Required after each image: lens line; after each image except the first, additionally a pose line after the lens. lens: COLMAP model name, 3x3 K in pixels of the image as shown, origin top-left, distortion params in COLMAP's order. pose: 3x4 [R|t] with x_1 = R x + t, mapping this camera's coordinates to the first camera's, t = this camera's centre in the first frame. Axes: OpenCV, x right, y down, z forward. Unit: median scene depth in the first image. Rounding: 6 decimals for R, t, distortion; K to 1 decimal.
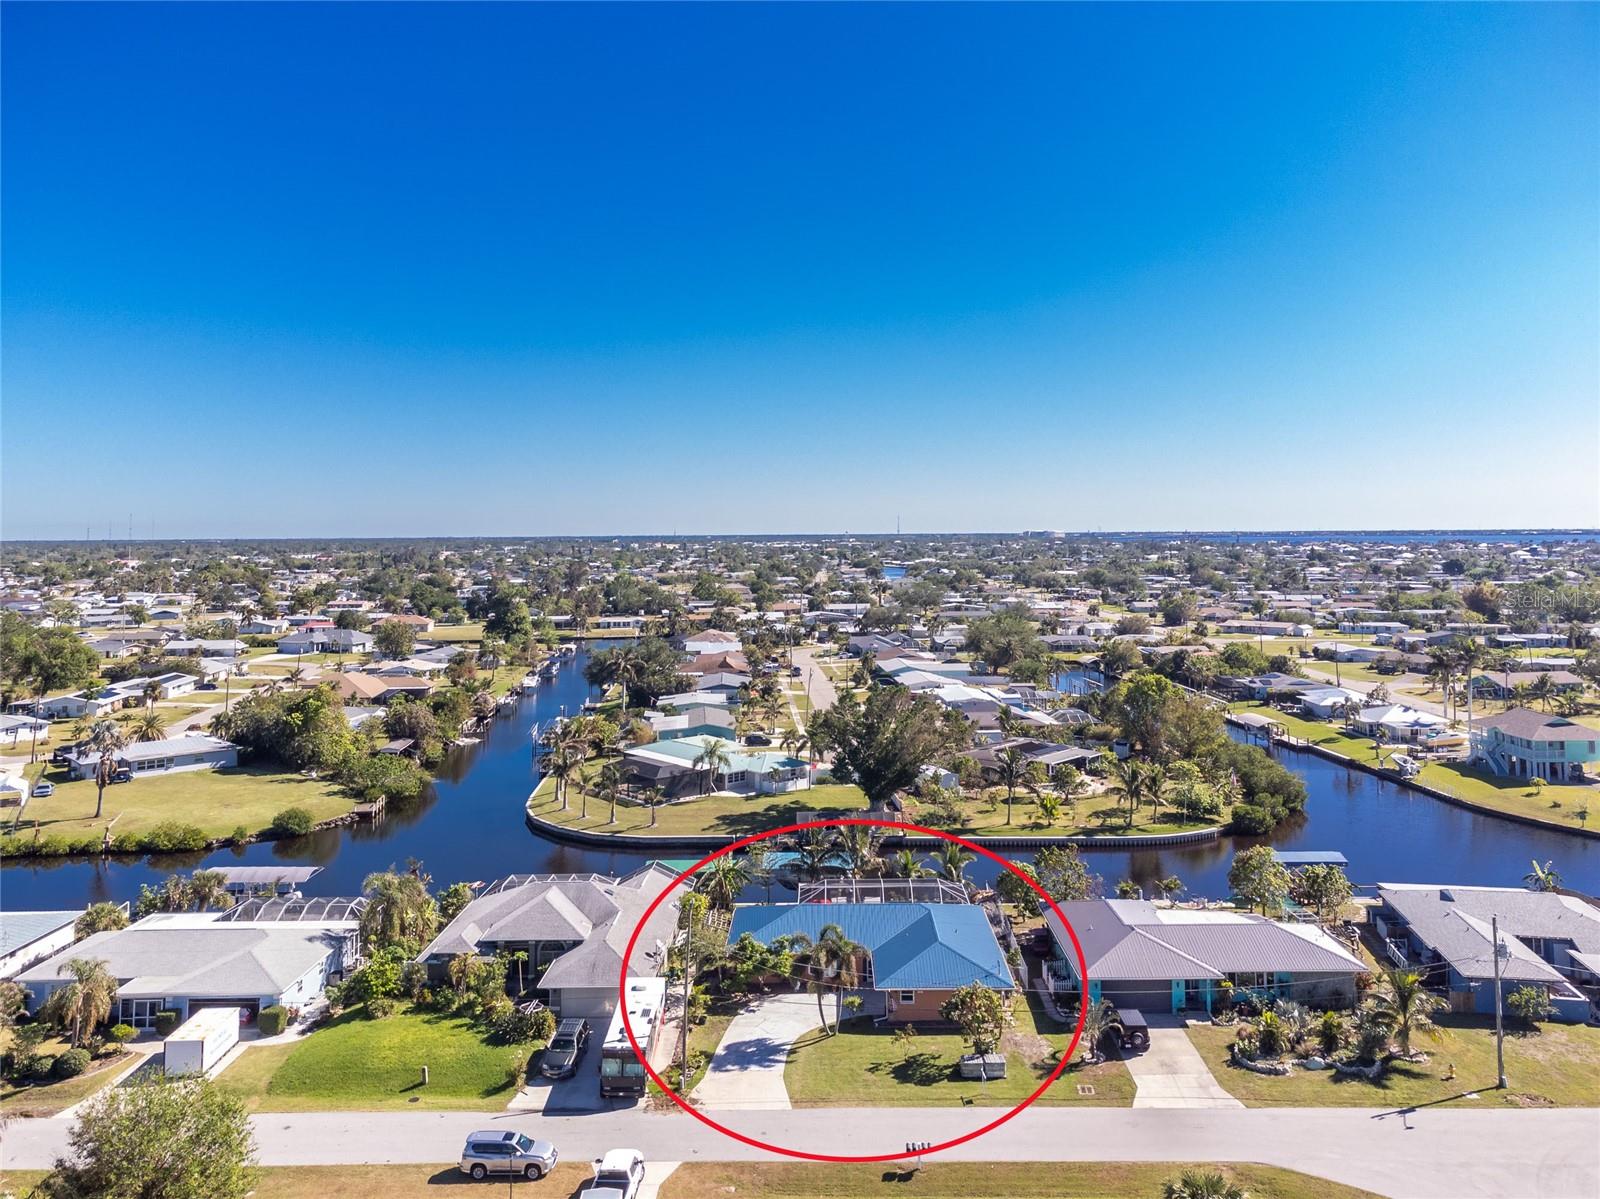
lens RADIAL K [[1247.1, 0, 820.7], [0, 1247.1, 465.1], [0, 0, 1]] dist [0.010048, 0.004896]
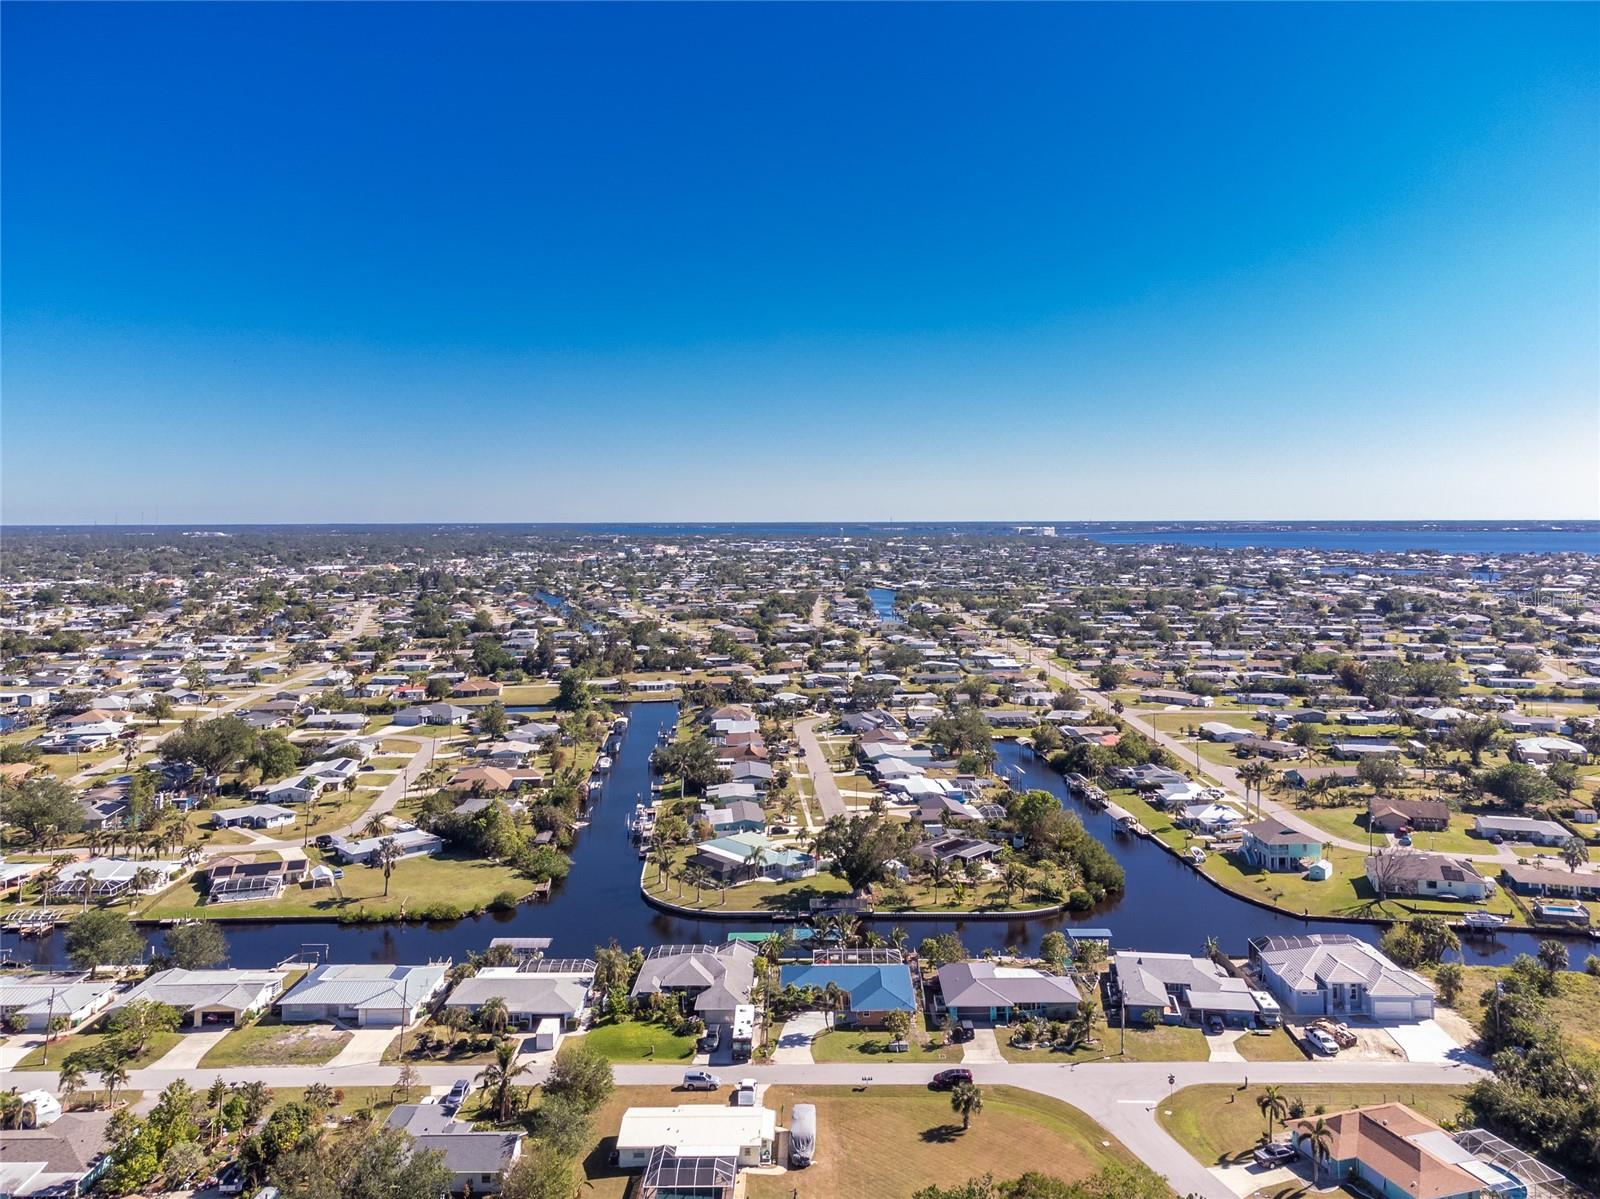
lens RADIAL K [[1242.0, 0, 829.4], [0, 1242.0, 503.4], [0, 0, 1]] dist [0.008837, 0.011379]
pose [[0.999918, 0.006019, 0.011263, -0.023543], [-0.006459, 0.999202, 0.039424, -0.523192], [-0.011017, -0.039494, 0.999159, -1.076180]]
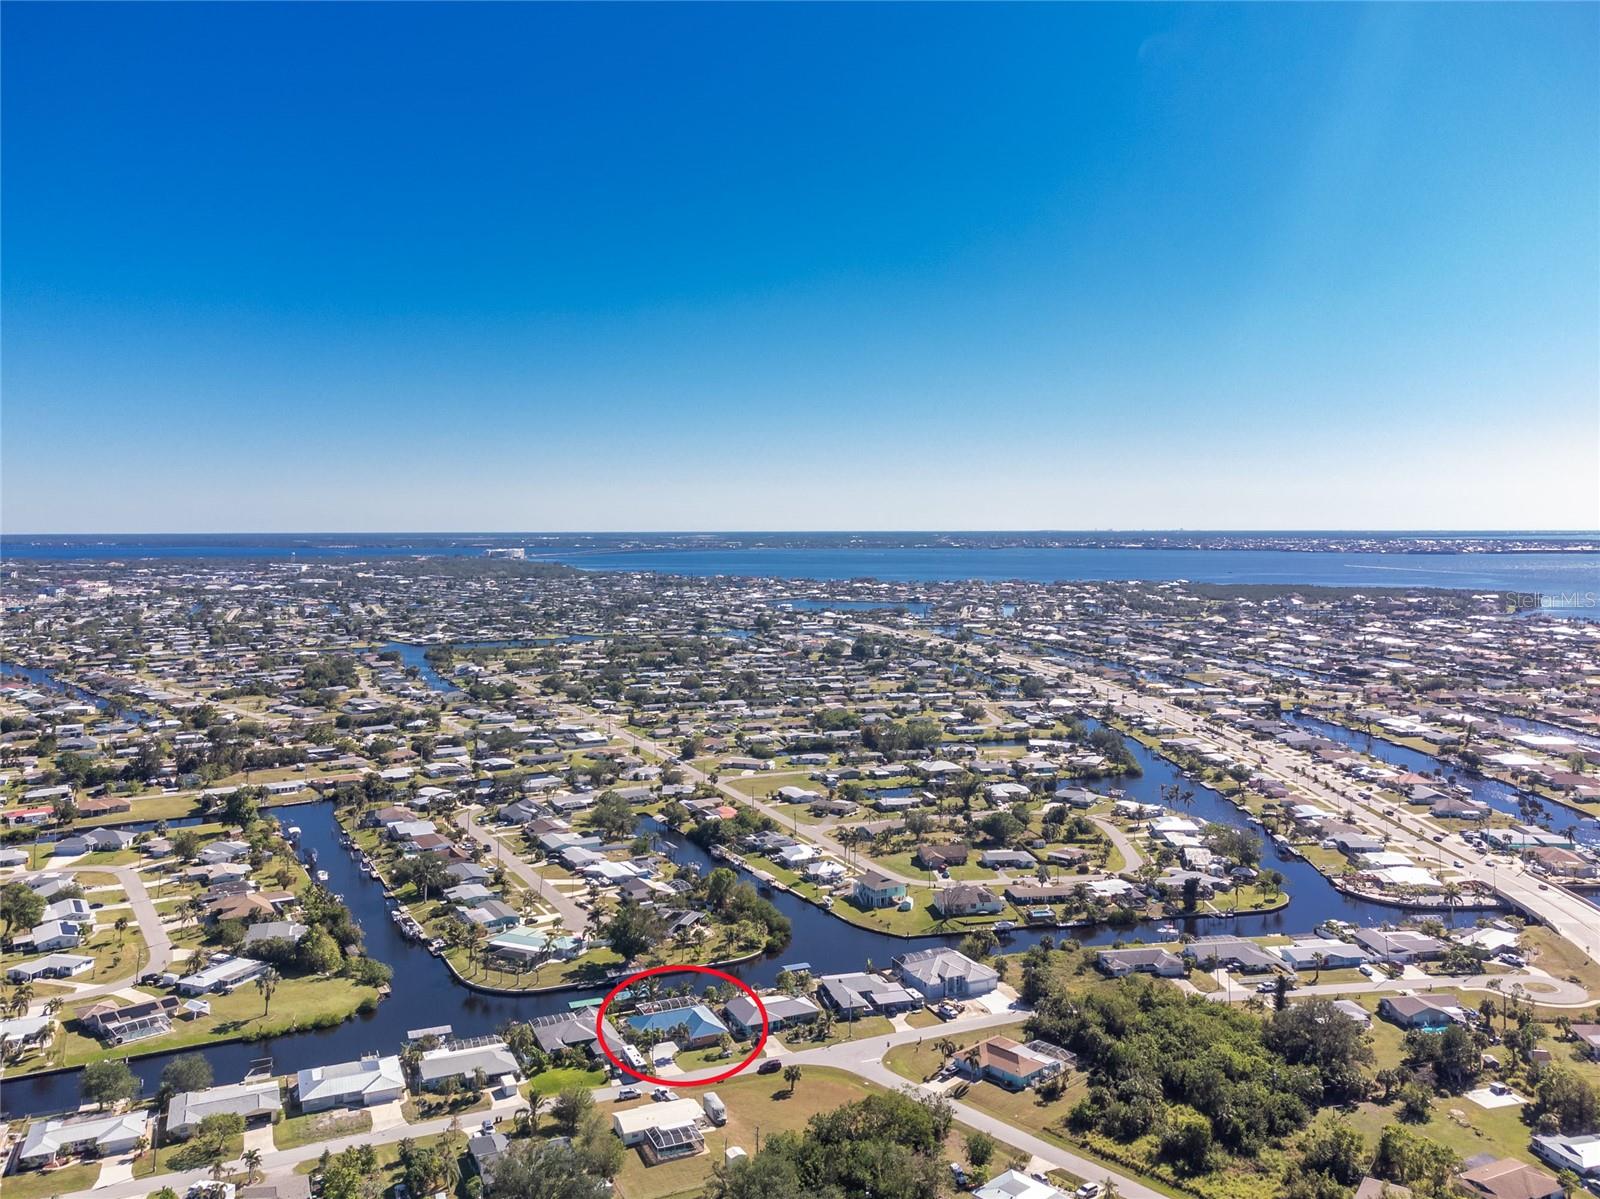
lens RADIAL K [[1247.1, 0, 820.7], [0, 1247.1, 465.1], [0, 0, 1]] dist [0.010048, 0.004896]
pose [[0.907582, 0.029540, 0.418834, -1.105180], [-0.028661, 0.999554, -0.008392, -1.126378], [-0.418895, -0.004388, 0.908024, -2.245176]]
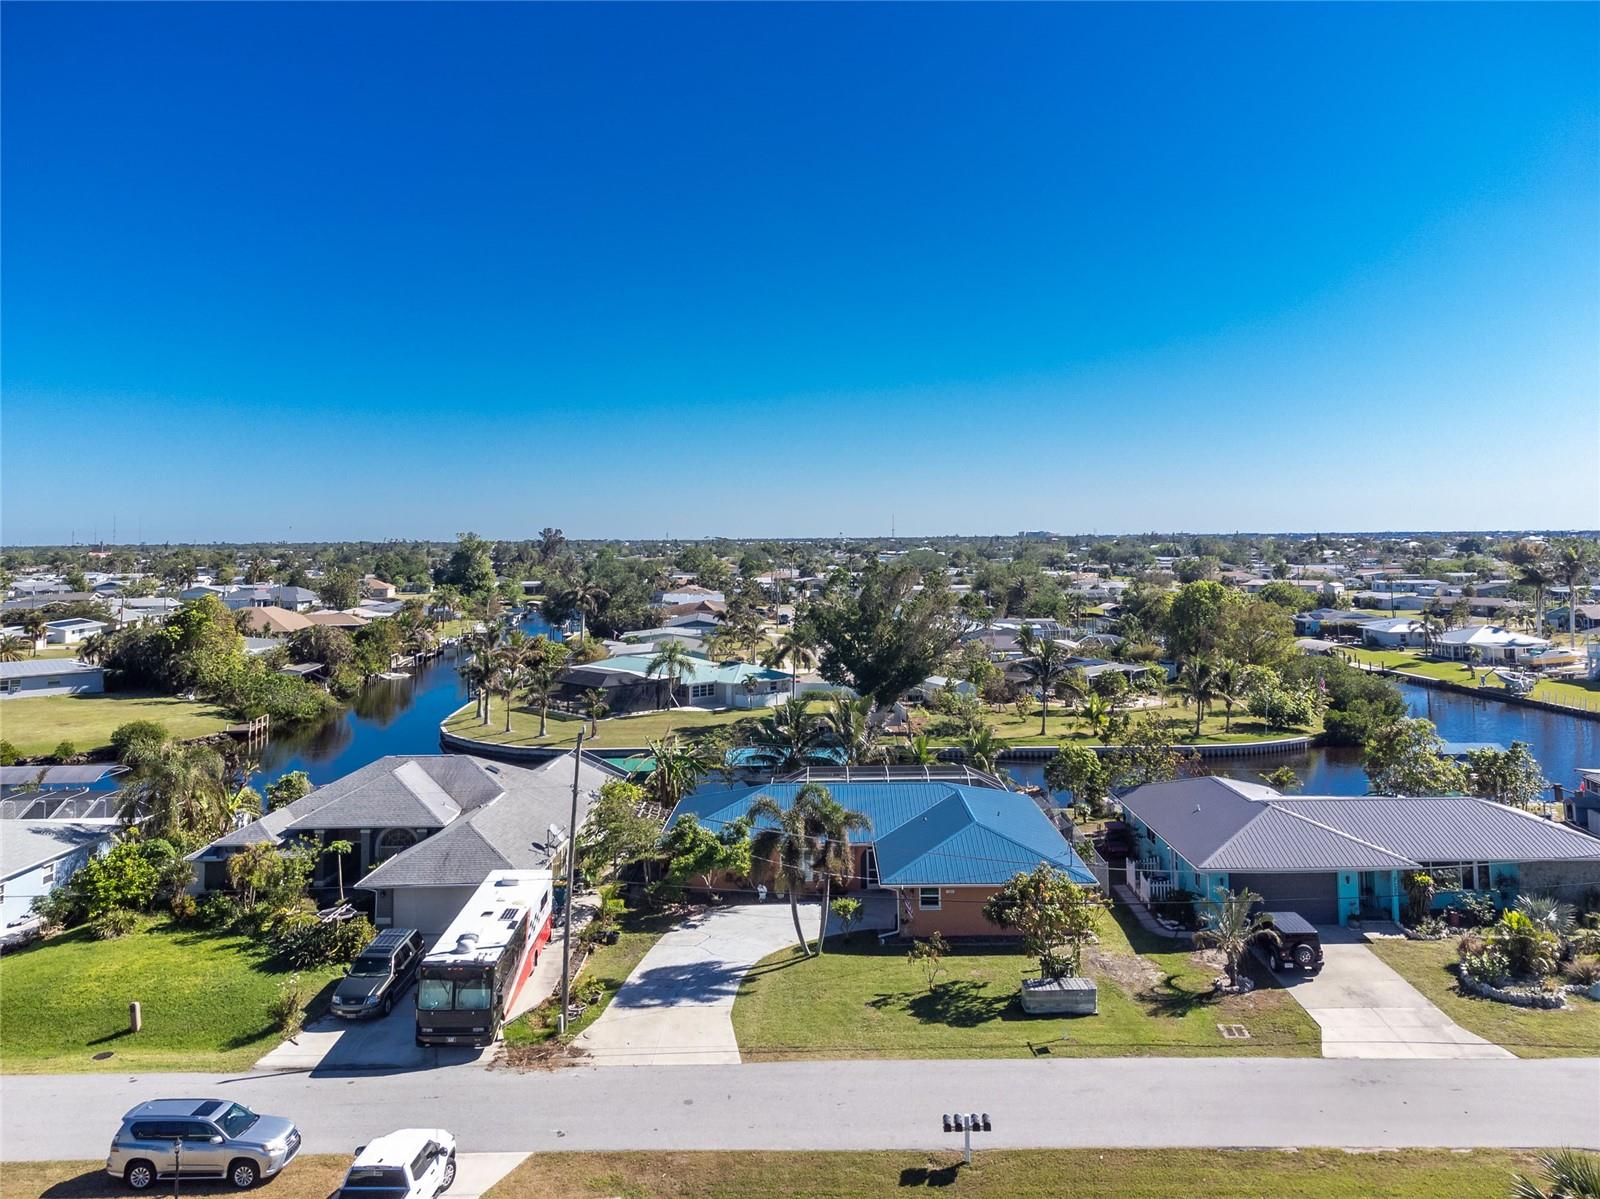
lens RADIAL K [[1250.7, 0, 820.6], [0, 1250.7, 453.3], [0, 0, 1]] dist [0.003241, 0.021022]
pose [[0.999982, -0.003301, 0.004967, 0.009957], [0.003365, 0.999910, -0.013021, 0.199011], [-0.004924, 0.013038, 0.999903, 0.343621]]
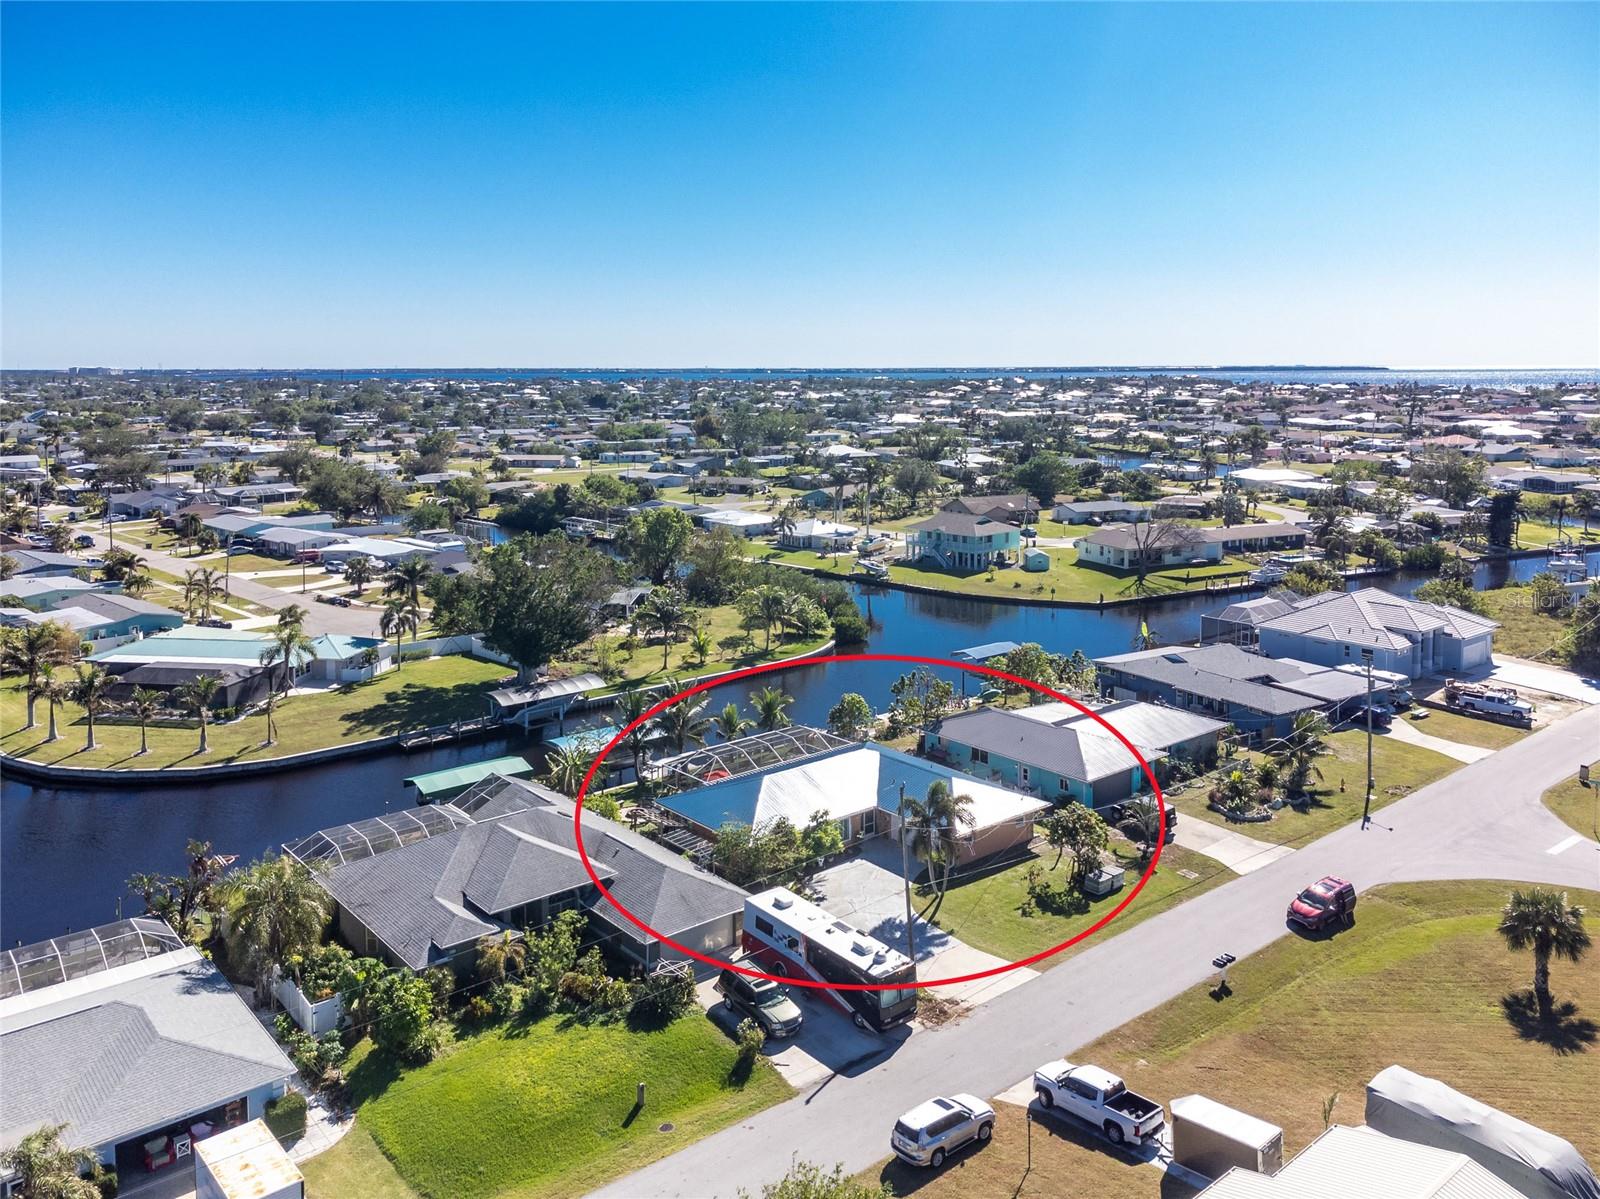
lens RADIAL K [[1247.1, 0, 820.7], [0, 1247.1, 465.1], [0, 0, 1]] dist [0.010048, 0.004896]
pose [[0.760197, -0.047566, 0.647949, -0.606288], [-0.035946, 0.992709, 0.115048, 0.036430], [-0.648697, -0.110750, 0.752945, 0.380759]]
